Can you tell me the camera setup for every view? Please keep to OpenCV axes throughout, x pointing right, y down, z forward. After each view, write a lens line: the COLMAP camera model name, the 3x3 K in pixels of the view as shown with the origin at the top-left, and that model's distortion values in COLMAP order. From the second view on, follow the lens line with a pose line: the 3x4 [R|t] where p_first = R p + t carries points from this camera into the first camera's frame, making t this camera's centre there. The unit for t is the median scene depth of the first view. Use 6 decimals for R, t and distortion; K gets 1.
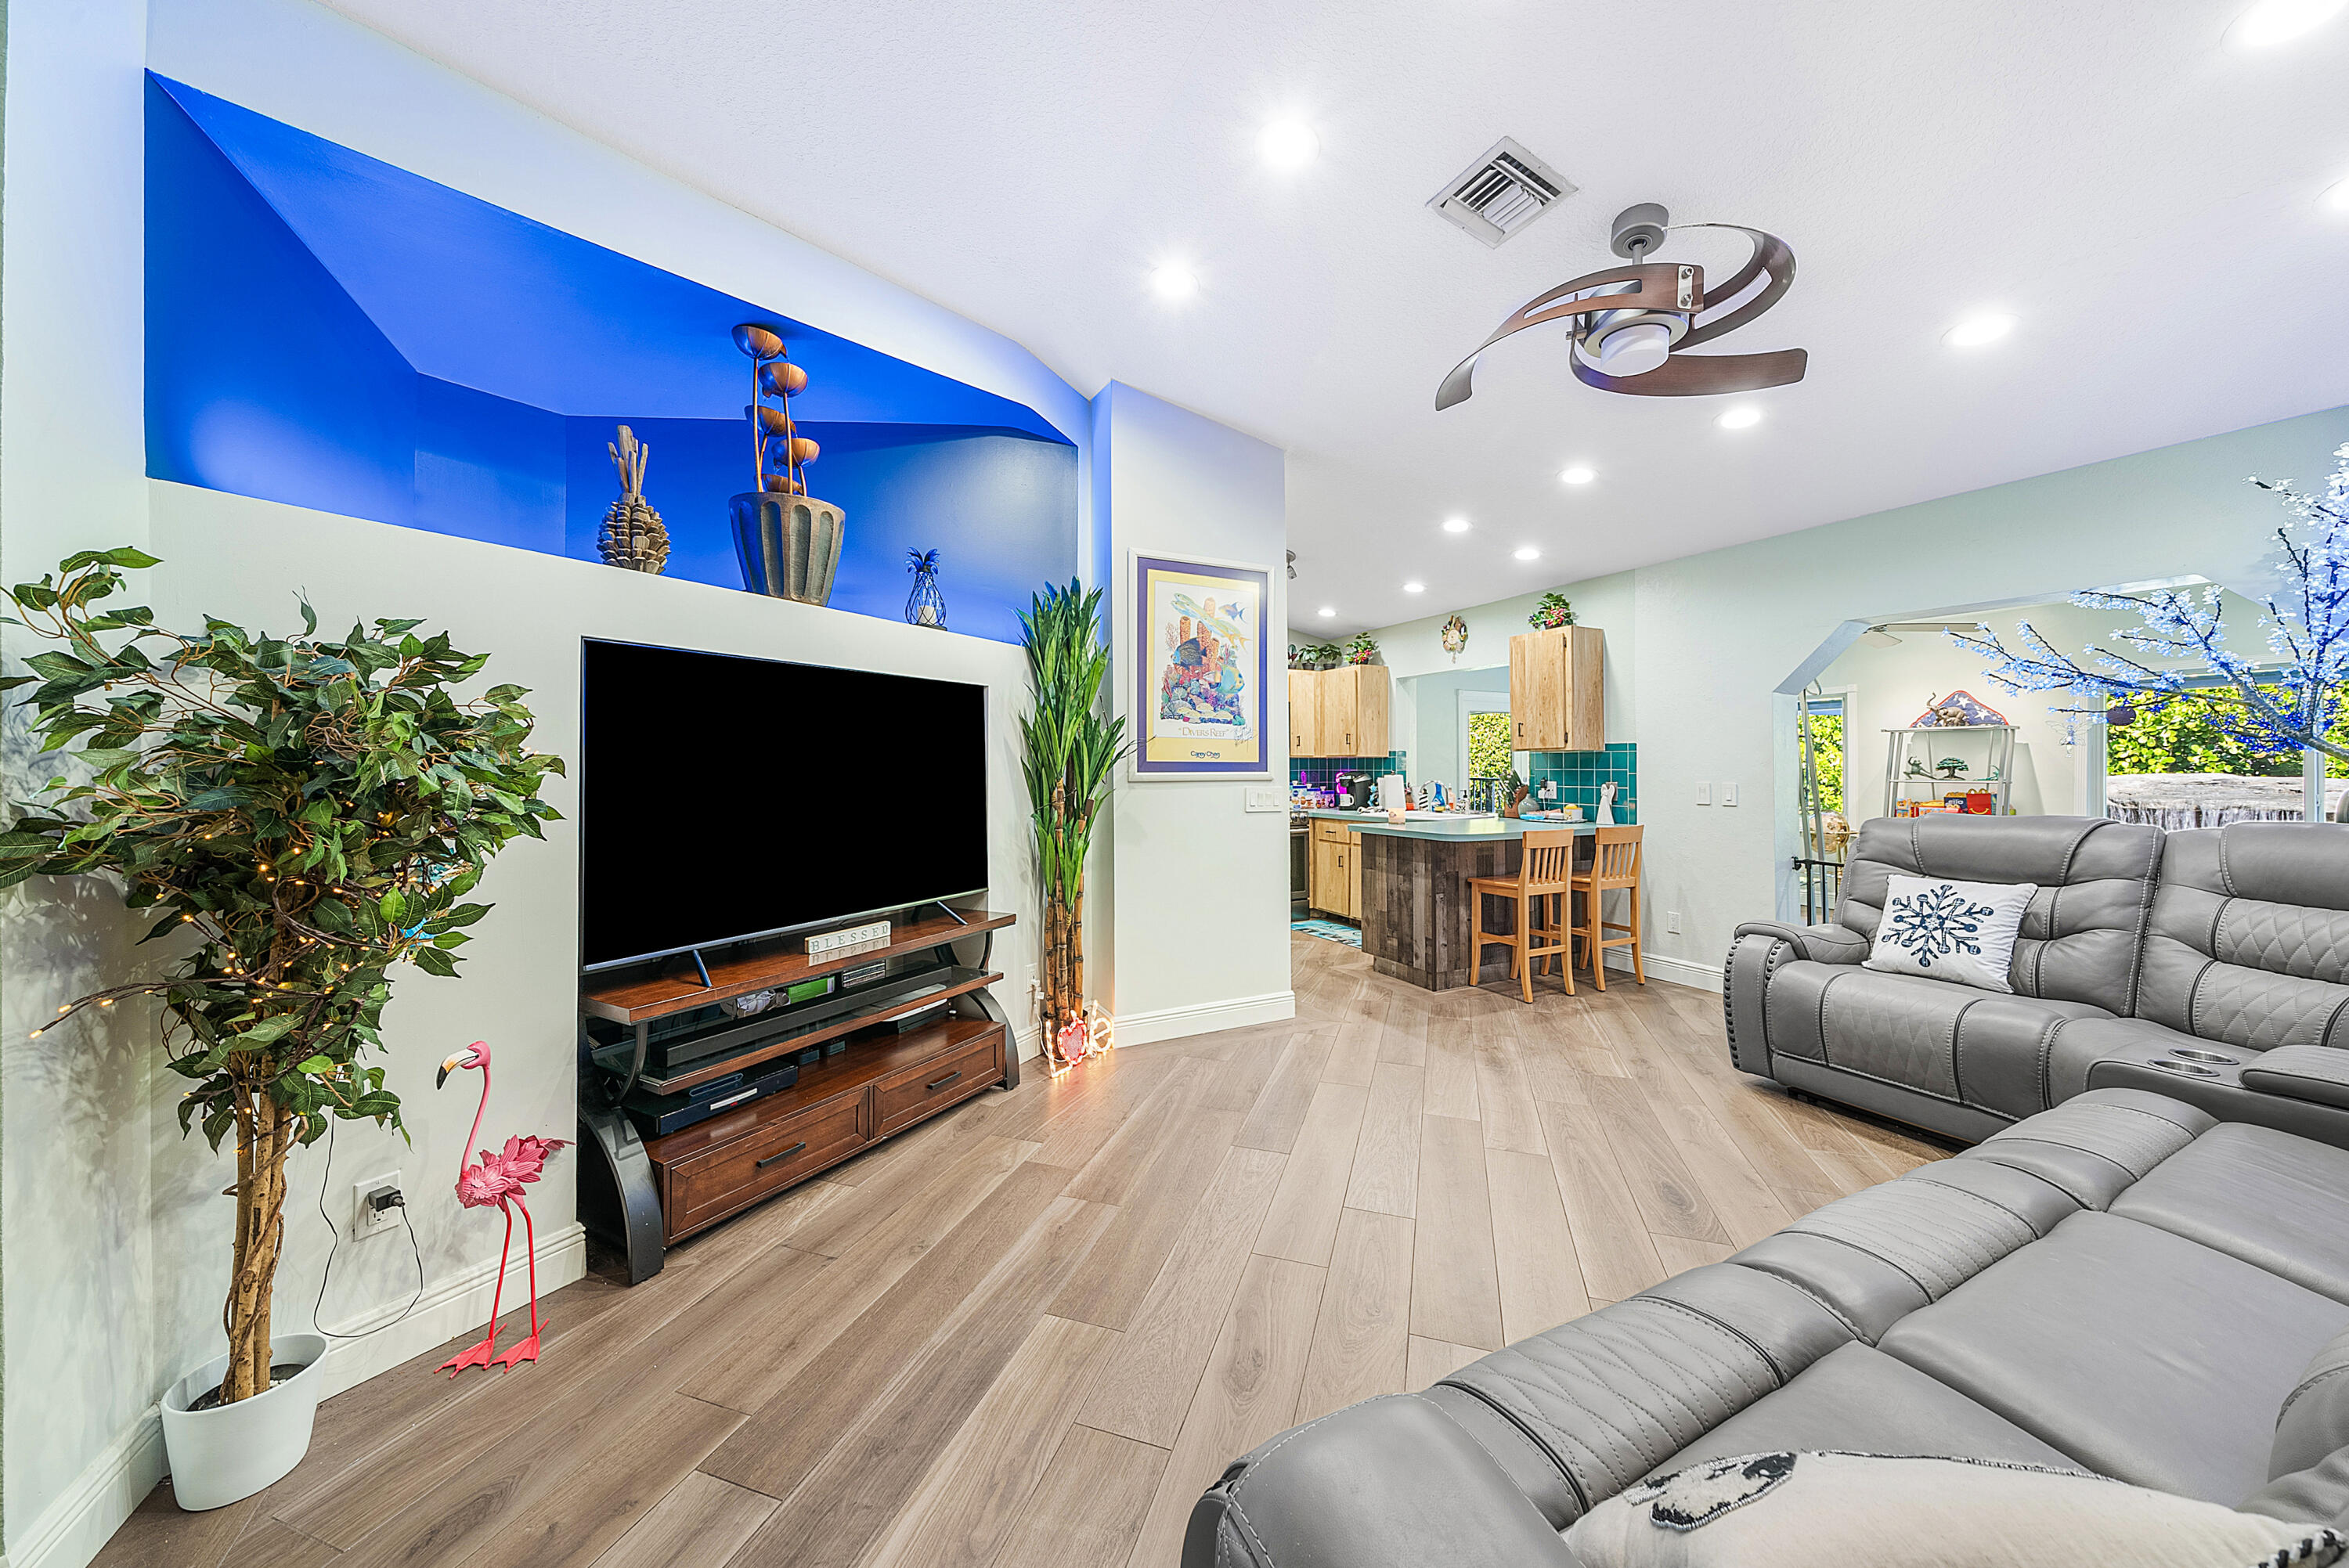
lens RADIAL K [[801.6, 0, 1174.2], [0, 801.6, 759.4], [0, 0, 1]] dist [-0.000164, -0.000032]
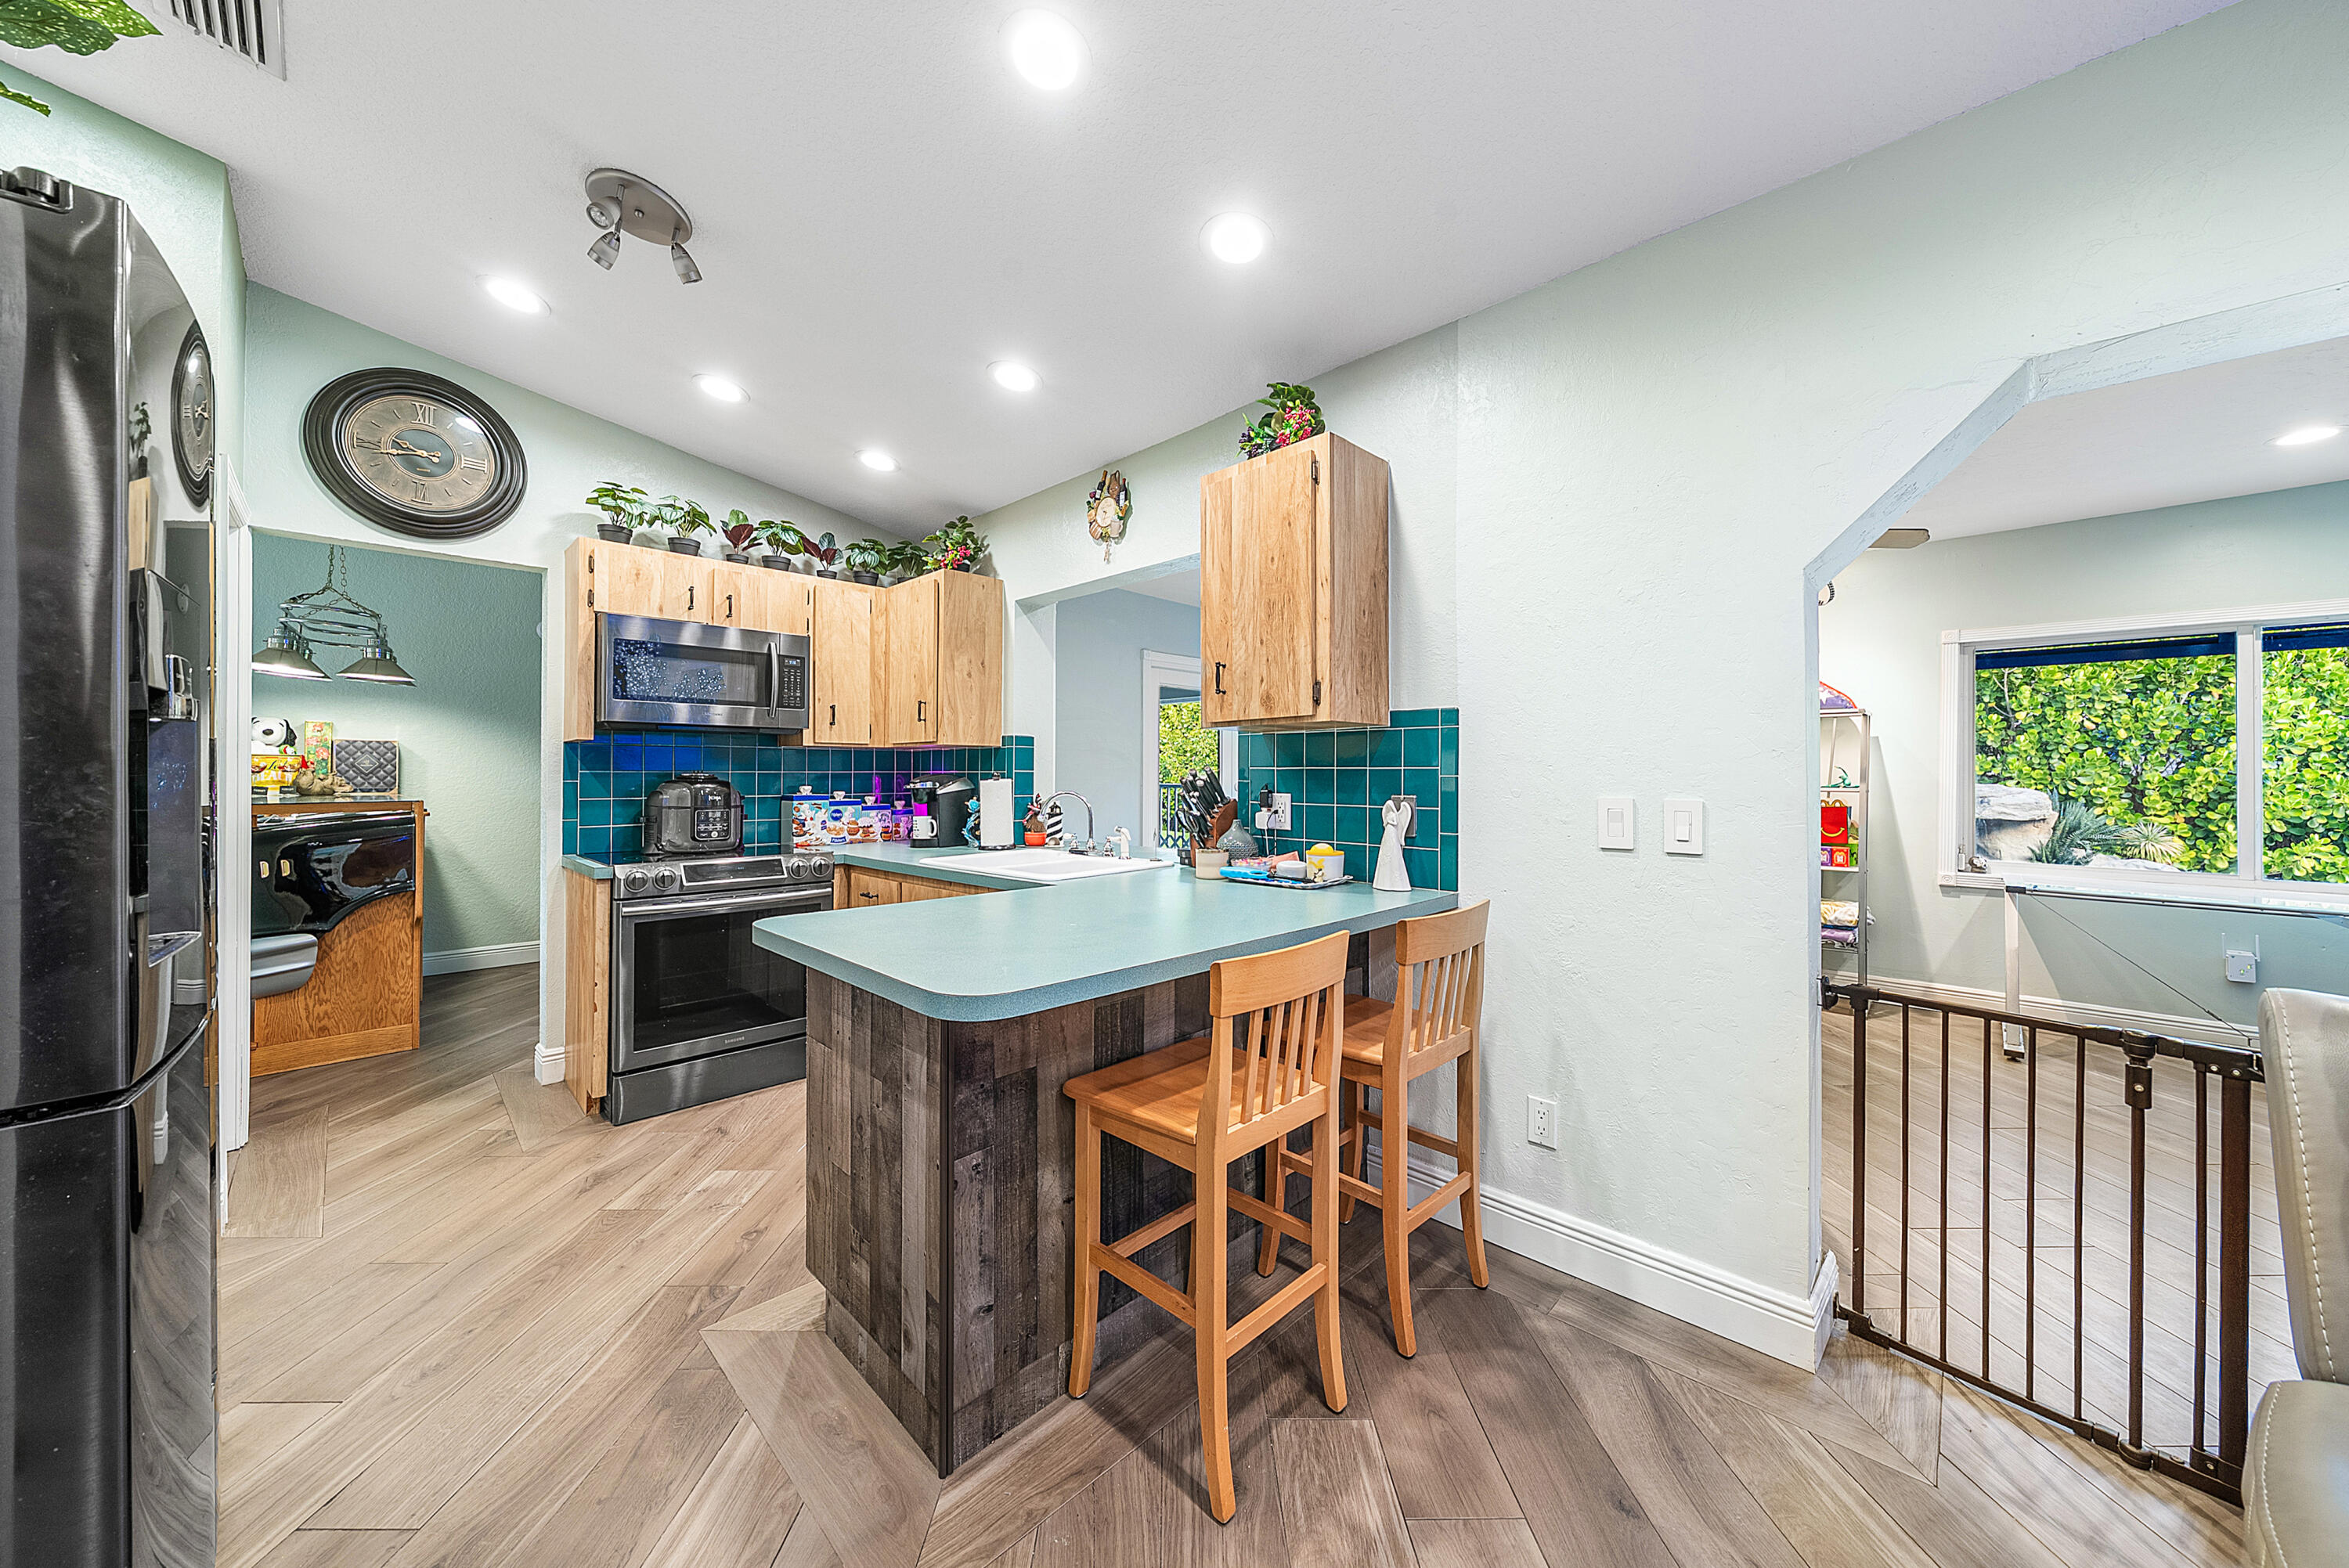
lens RADIAL K [[809.7, 0, 1174.5], [0, 809.7, 784.0], [0, 0, 1]] dist [-0.000678, -0.000050]
pose [[0.946650, -0.000990, 0.322263, 0.252964], [-0.006217, 0.999753, 0.021334, 0.011940], [-0.322205, -0.022199, 0.946410, 0.559313]]
